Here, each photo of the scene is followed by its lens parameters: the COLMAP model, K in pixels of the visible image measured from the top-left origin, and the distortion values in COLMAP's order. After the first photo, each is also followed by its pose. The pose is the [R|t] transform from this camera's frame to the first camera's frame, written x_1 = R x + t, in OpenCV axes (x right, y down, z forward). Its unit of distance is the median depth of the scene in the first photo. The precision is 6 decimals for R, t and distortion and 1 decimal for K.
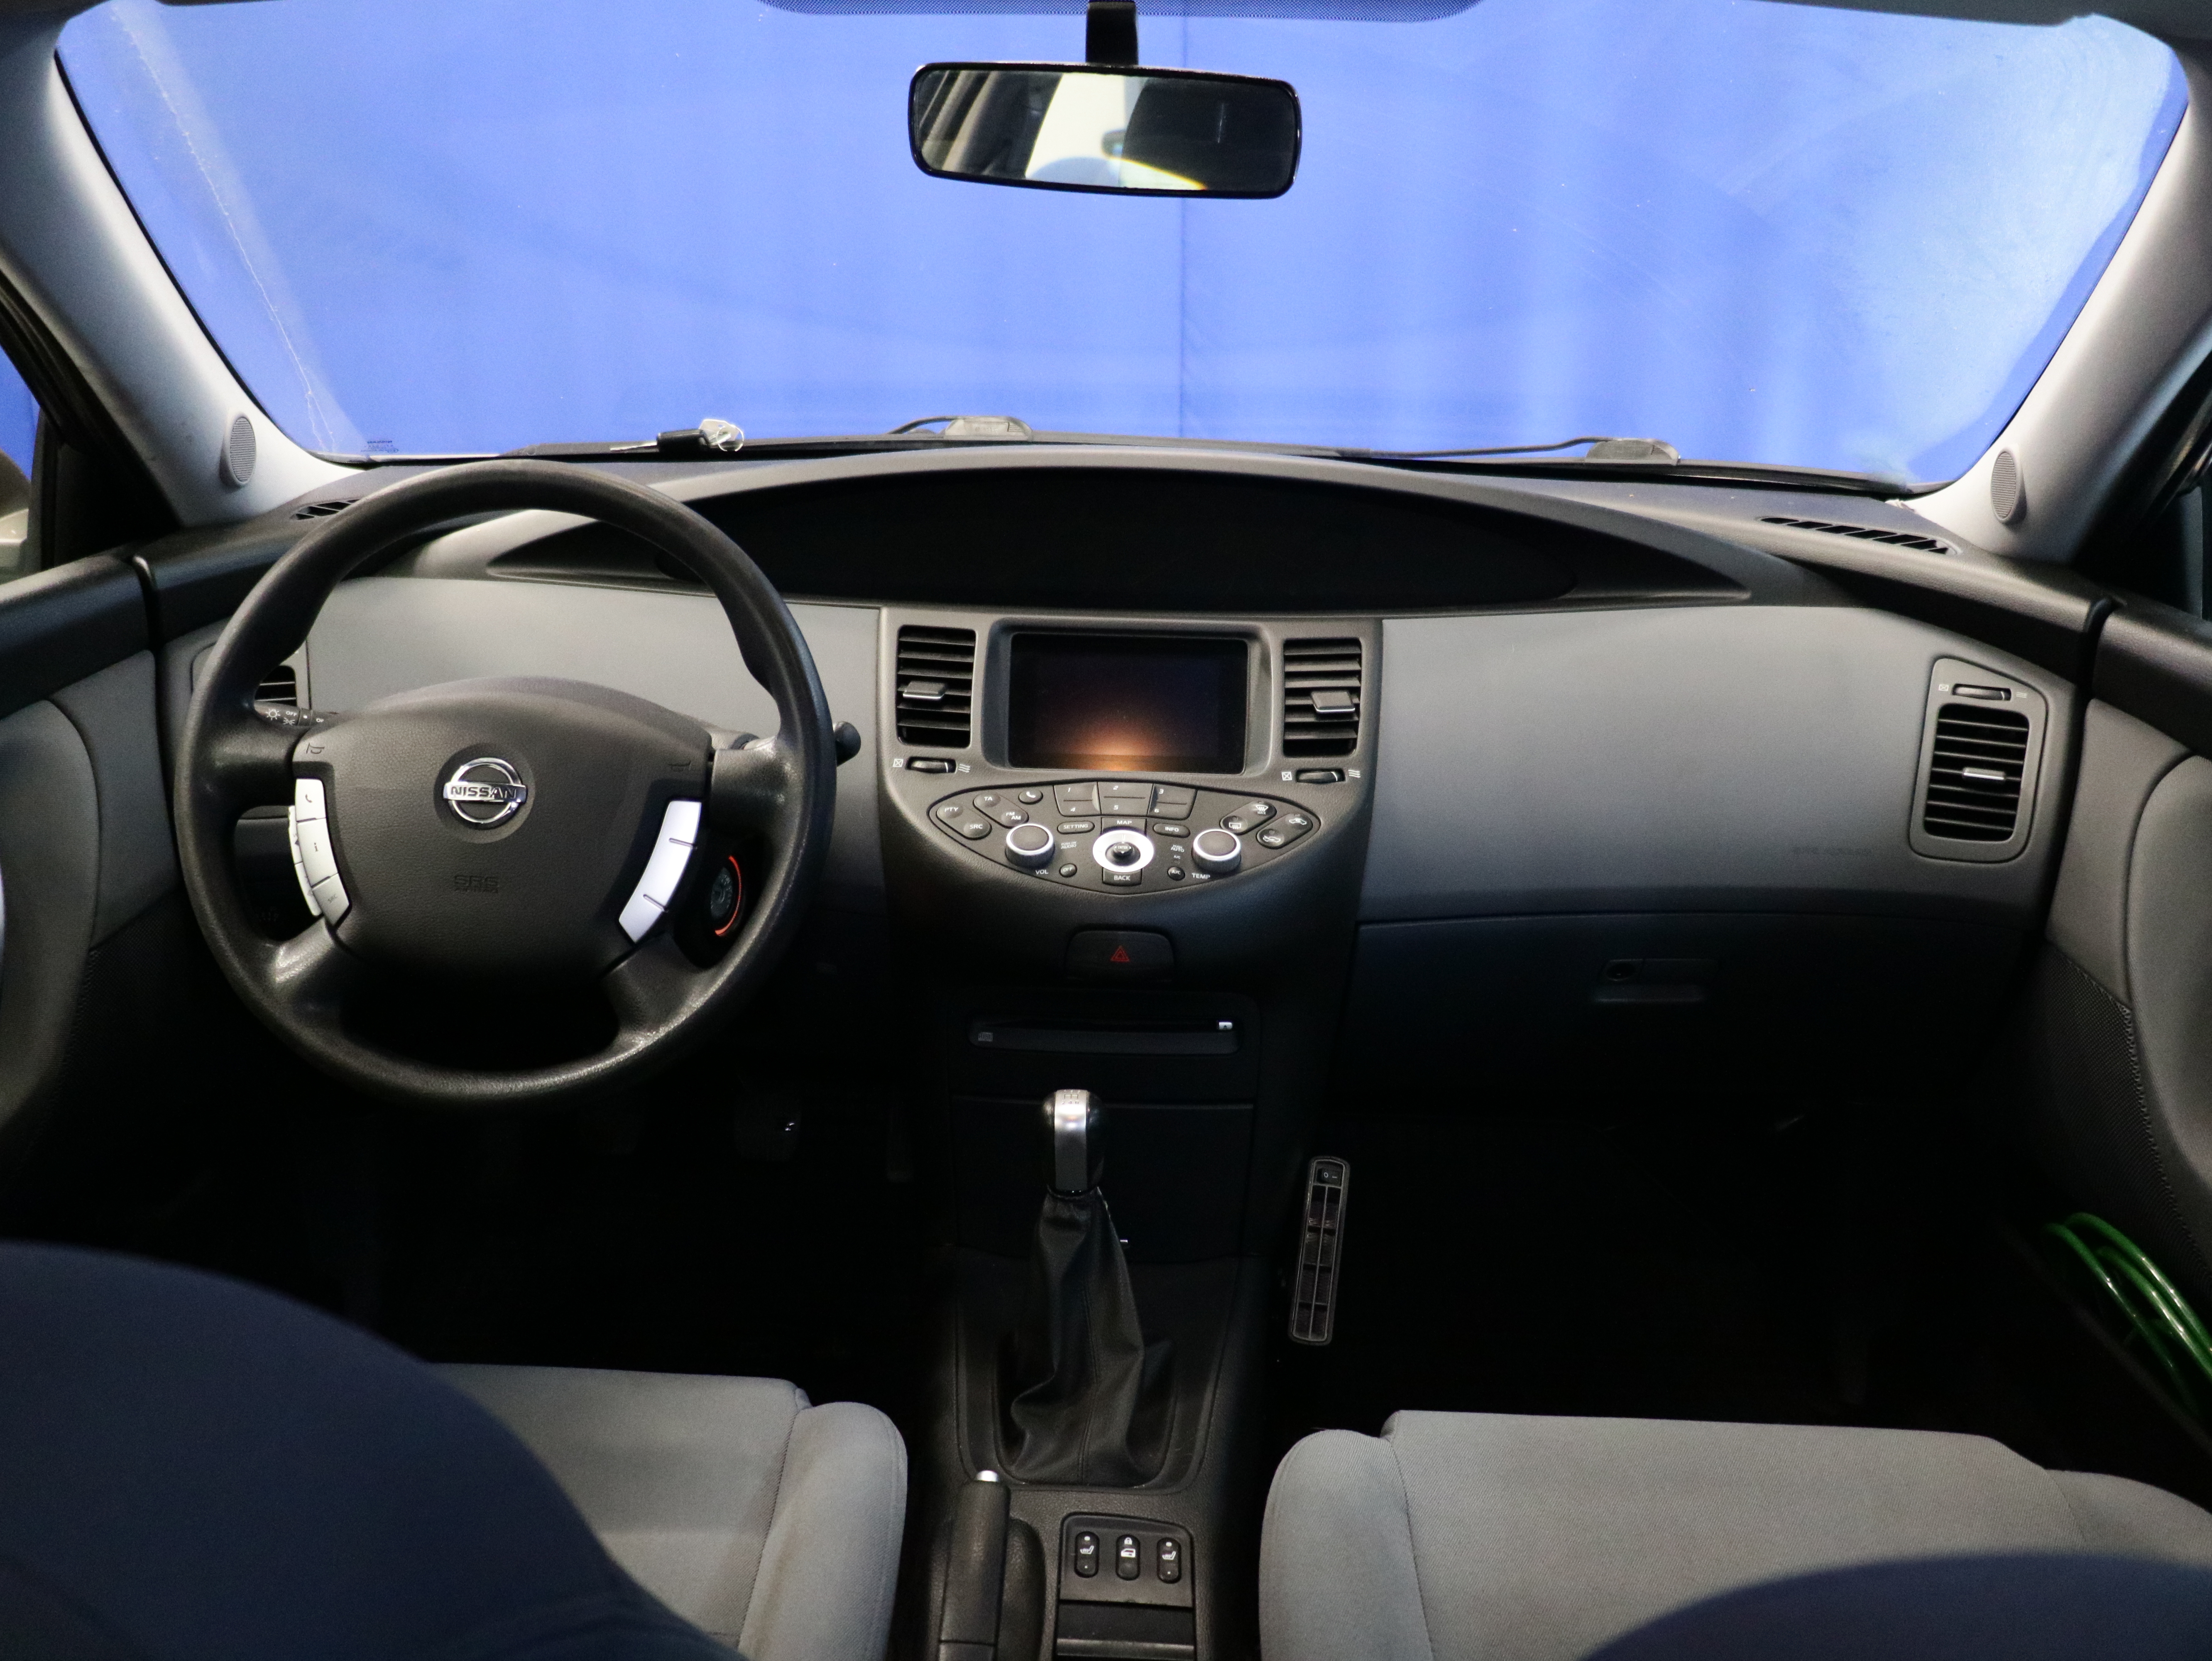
lens RADIAL K [[1960.5, 0, 1106.0], [0, 1960.5, 830.5], [0, 0, 1]] dist [-0.037308, 0.074171]
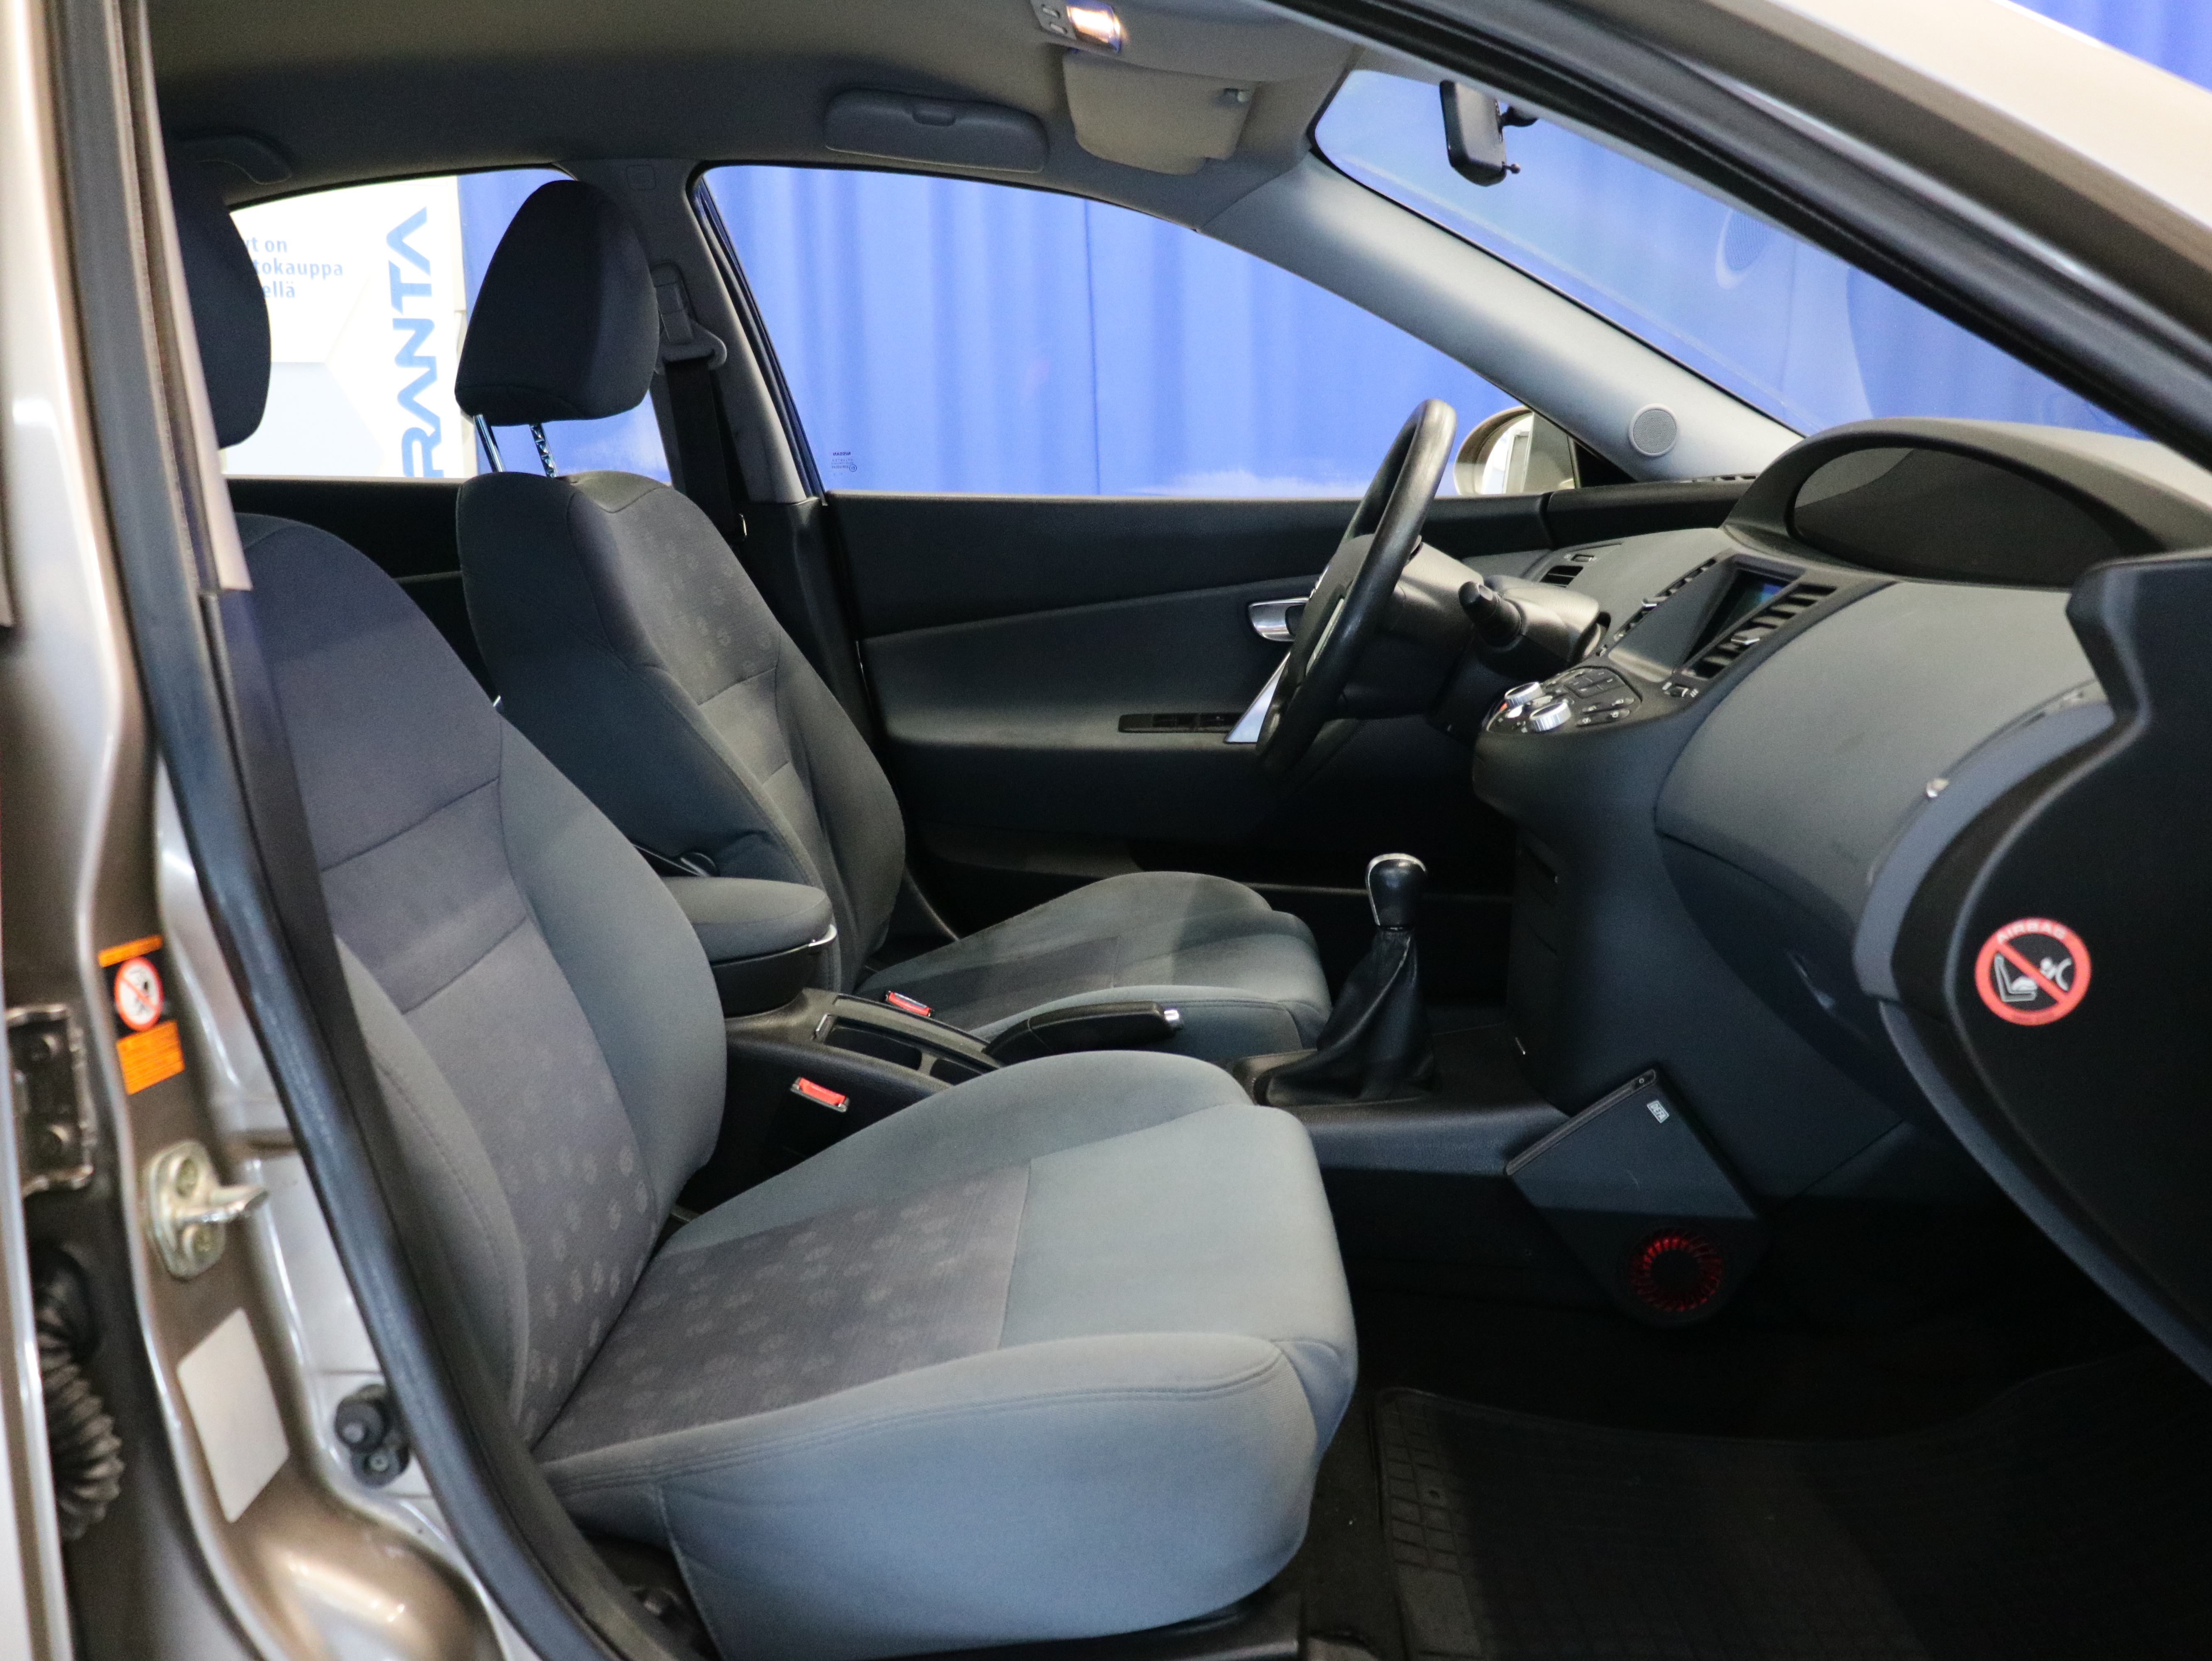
lens RADIAL K [[1960.5, 0, 1106.0], [0, 1960.5, 830.5], [0, 0, 1]] dist [-0.037308, 0.074171]
pose [[-0.015011, 0.175705, -0.984328, 1.160516], [-0.290122, 0.941323, 0.172453, -0.048061], [0.956872, 0.288164, 0.036846, 0.674581]]
